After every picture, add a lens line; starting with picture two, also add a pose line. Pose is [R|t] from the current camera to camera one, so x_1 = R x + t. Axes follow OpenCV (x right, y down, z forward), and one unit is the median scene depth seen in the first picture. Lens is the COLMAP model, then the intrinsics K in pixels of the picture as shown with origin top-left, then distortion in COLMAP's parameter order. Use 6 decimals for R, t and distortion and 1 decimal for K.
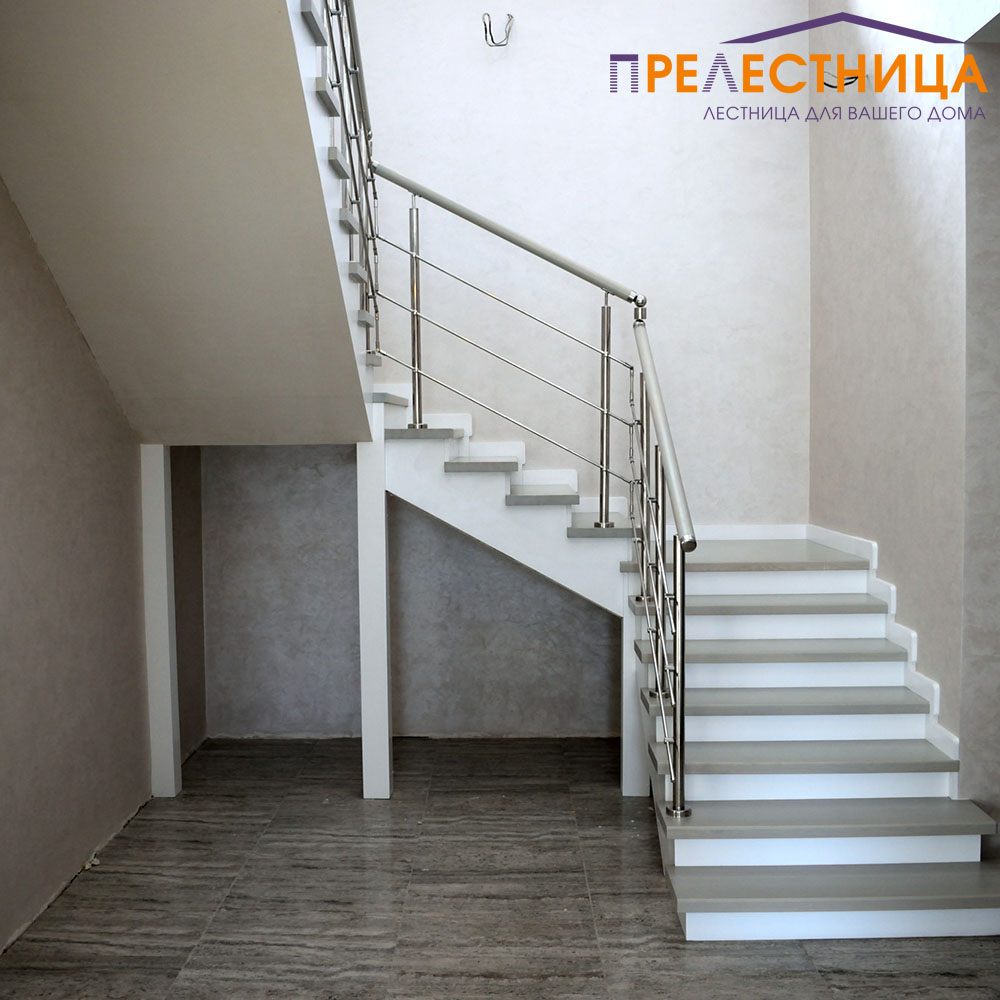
lens RADIAL K [[1464.9, 0, 500.0], [0, 1464.9, 500.0], [0, 0, 1]] dist [-0.058343, -0.126513]
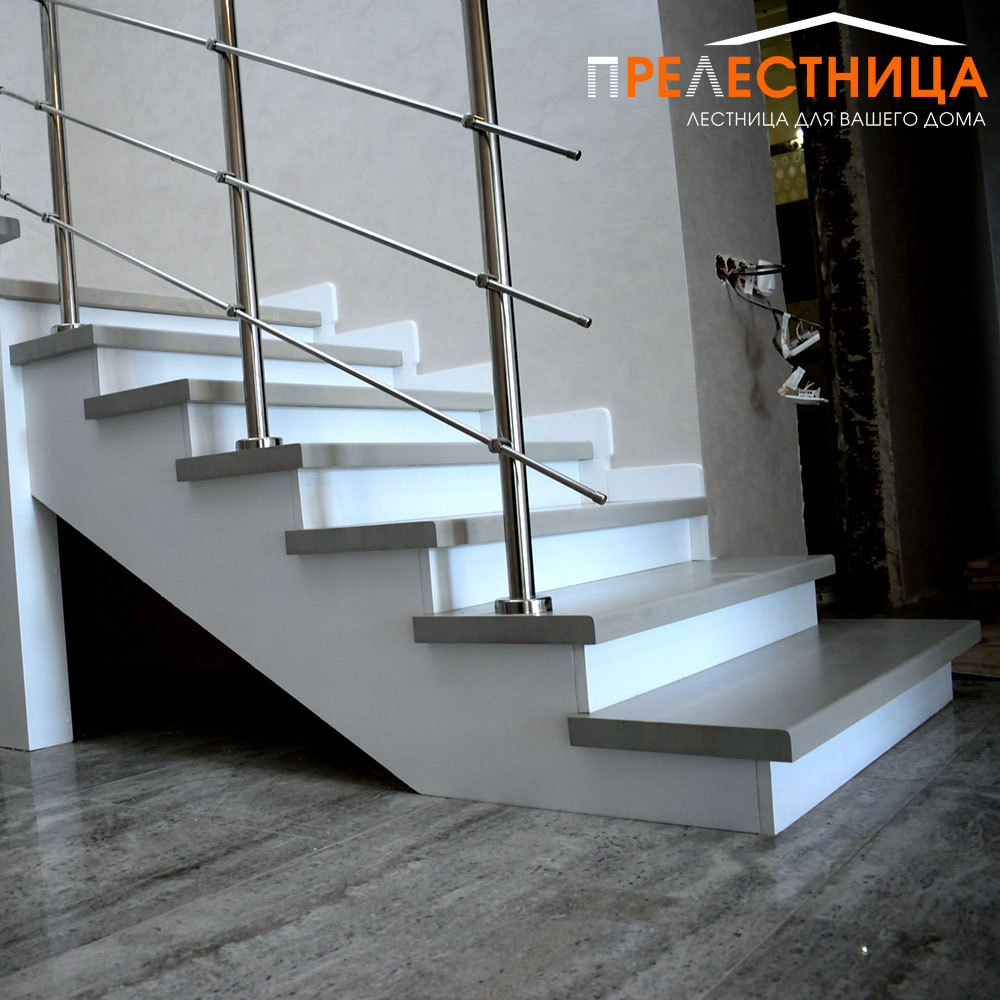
lens RADIAL K [[1208.8, 0, 400.6], [0, 1208.8, 469.0], [0, 0, 1]] dist [-0.085275, -0.004210]
pose [[0.624090, -0.026769, 0.780894, -0.171993], [0.134829, 0.988110, -0.073883, 0.172810], [-0.769632, 0.151397, 0.620279, 0.707140]]
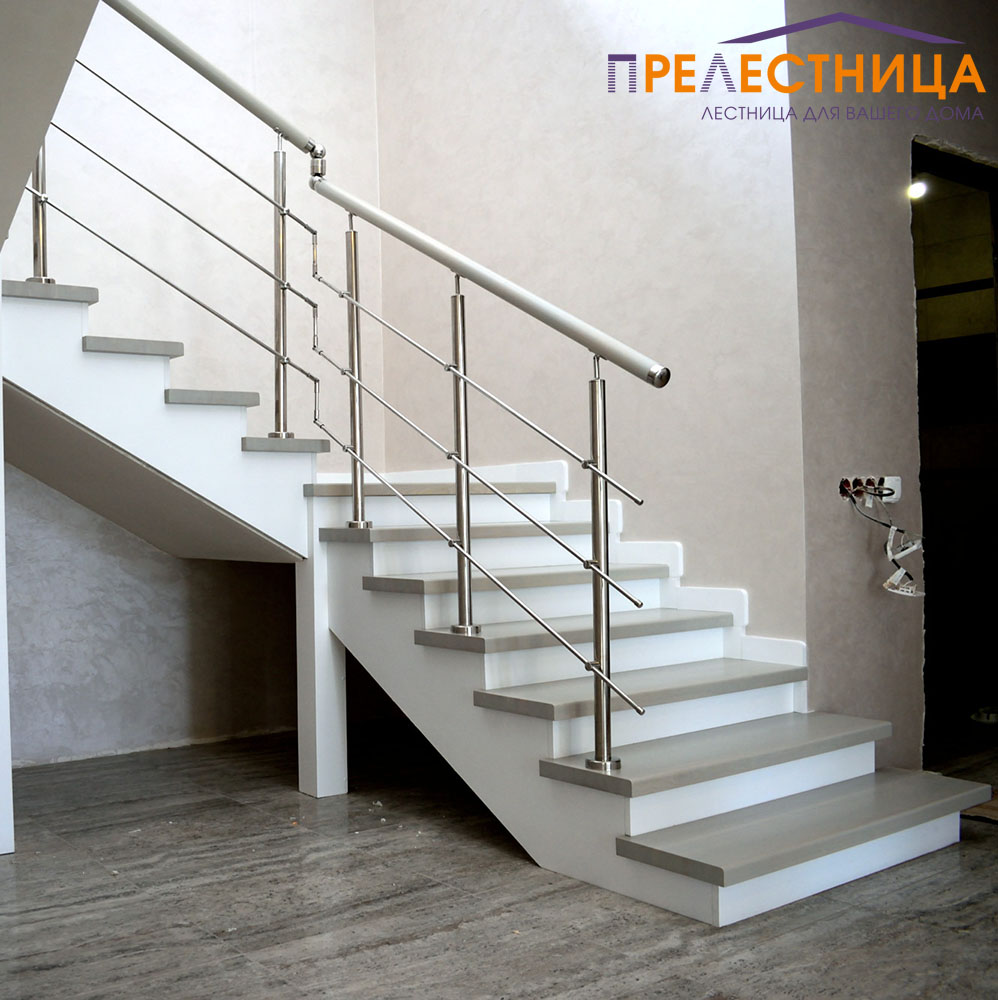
lens RADIAL K [[1255.3, 0, 499.0], [0, 1255.3, 500.0], [0, 0, 1]] dist [-0.097861, -0.003243]
pose [[0.774348, -0.004389, 0.632745, -0.276673], [0.054390, 0.996737, -0.059648, 0.104604], [-0.630418, 0.080603, 0.772060, 0.486399]]
